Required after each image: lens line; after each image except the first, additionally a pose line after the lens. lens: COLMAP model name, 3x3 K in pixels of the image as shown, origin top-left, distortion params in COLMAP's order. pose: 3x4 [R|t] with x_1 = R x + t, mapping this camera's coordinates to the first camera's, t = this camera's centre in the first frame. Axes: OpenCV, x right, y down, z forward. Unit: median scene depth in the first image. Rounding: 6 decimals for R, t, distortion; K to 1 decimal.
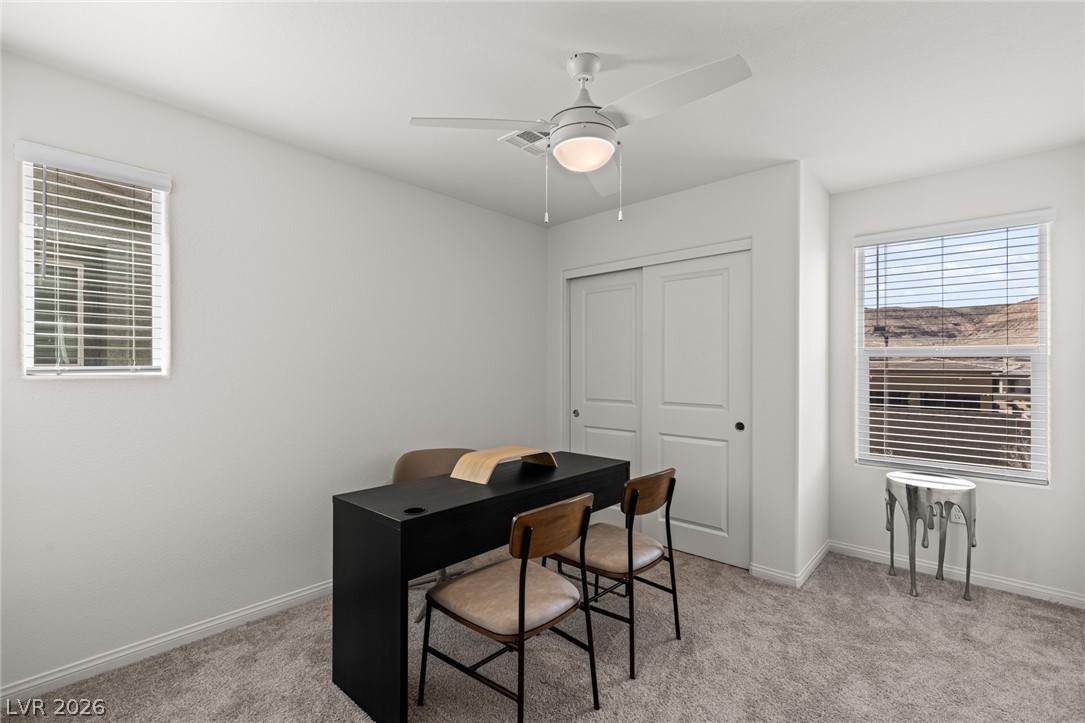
lens RADIAL K [[492.7, 0, 544.6], [0, 492.7, 360.8], [0, 0, 1]] dist [0.009143, -0.000047]
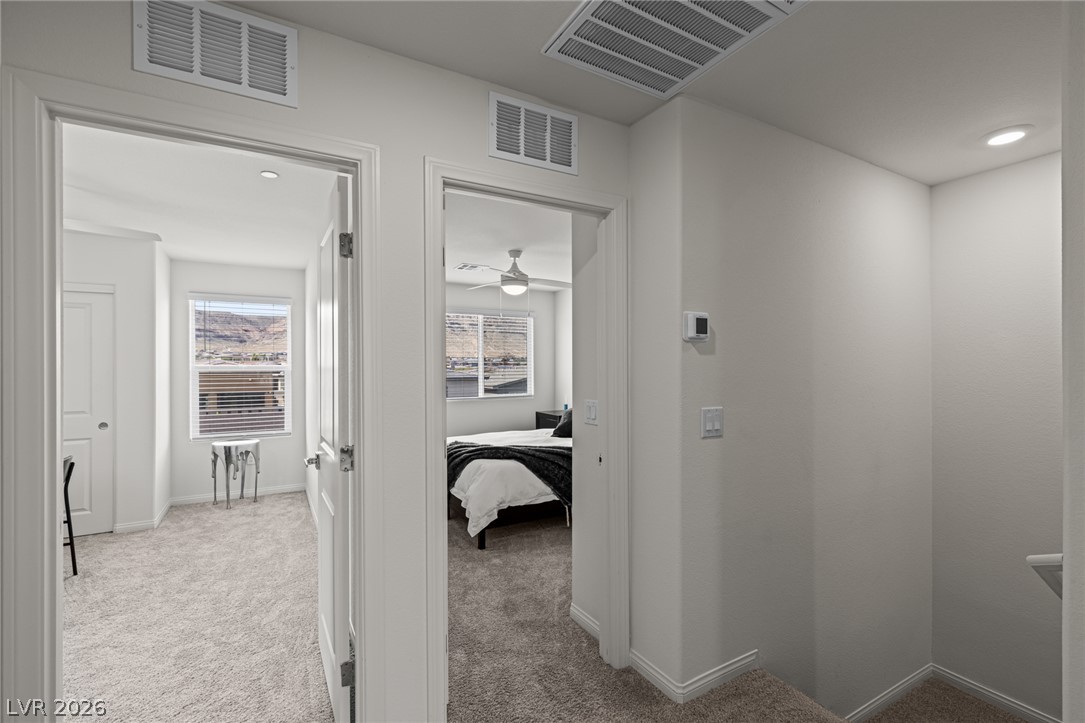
lens RADIAL K [[492.7, 0, 549.1], [0, 492.7, 366.7], [0, 0, 1]] dist [0.009143, -0.000047]
pose [[0.322538, -0.008075, 0.946522, -0.502357], [0.001804, 0.999967, 0.007916, -0.035293], [-0.946555, -0.000846, 0.322542, -0.588504]]
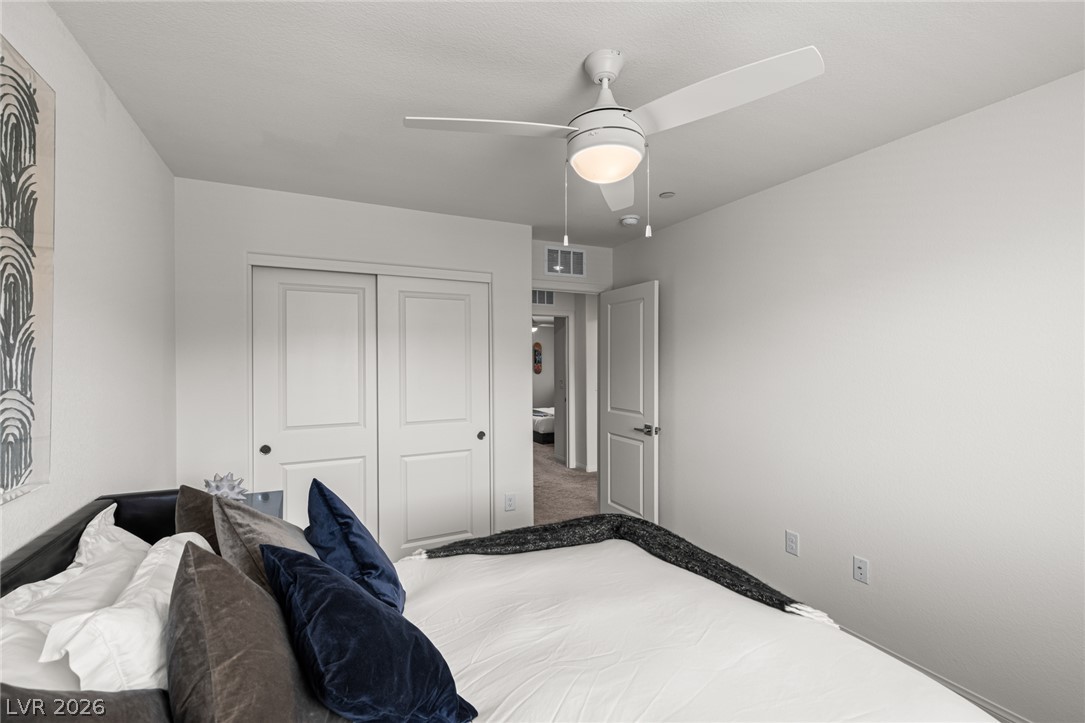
lens RADIAL K [[492.7, 0, 542.1], [0, 492.7, 366.0], [0, 0, 1]] dist [0.009143, -0.000047]
pose [[0.377640, 0.010406, 0.925894, -0.648173], [-0.002779, 0.999945, -0.010105, -0.018119], [-0.925948, 0.001243, 0.377648, 0.463715]]
